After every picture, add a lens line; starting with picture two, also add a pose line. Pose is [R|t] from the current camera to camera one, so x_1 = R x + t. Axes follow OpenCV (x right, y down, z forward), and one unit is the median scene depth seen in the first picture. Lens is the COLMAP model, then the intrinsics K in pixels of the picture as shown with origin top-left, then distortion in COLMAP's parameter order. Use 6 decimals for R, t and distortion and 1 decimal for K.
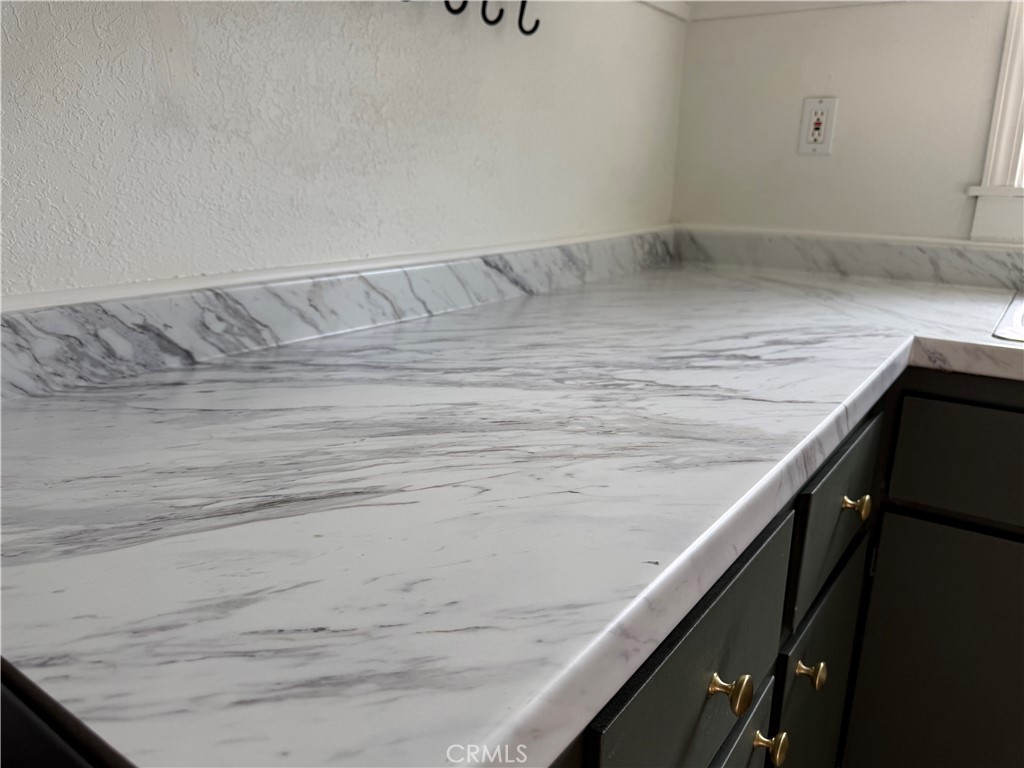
lens RADIAL K [[722.4, 0, 512.8], [0, 722.4, 388.3], [0, 0, 1]] dist [0.088310, -0.119473]
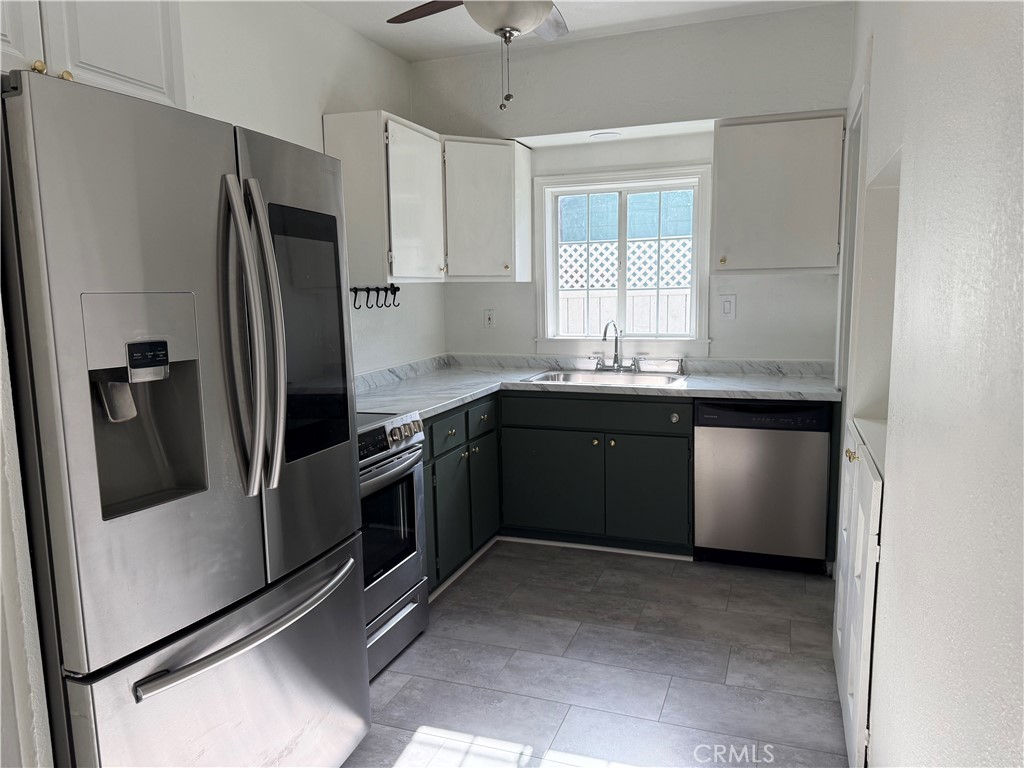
lens RADIAL K [[722.4, 0, 512.8], [0, 722.4, 388.3], [0, 0, 1]] dist [0.088310, -0.119473]
pose [[0.961959, -0.069302, 0.264257, -0.343312], [0.104087, 0.987305, -0.119980, 0.336202], [-0.252587, 0.142921, 0.956960, -2.134646]]
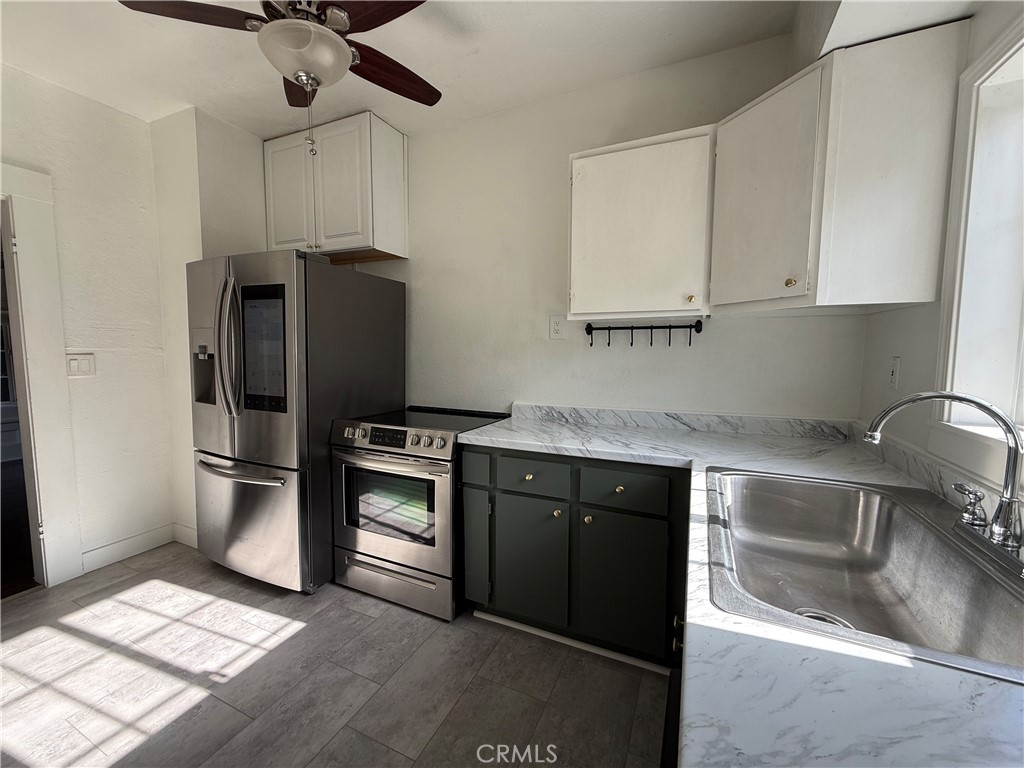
lens RADIAL K [[410.9, 0, 508.9], [0, 410.9, 383.8], [0, 0, 1]] dist [-0.000861, 0.000267]
pose [[0.192516, 0.069302, -0.978844, 1.410065], [-0.264572, 0.964229, 0.016232, -0.137479], [0.944955, 0.255849, 0.203965, -0.033397]]
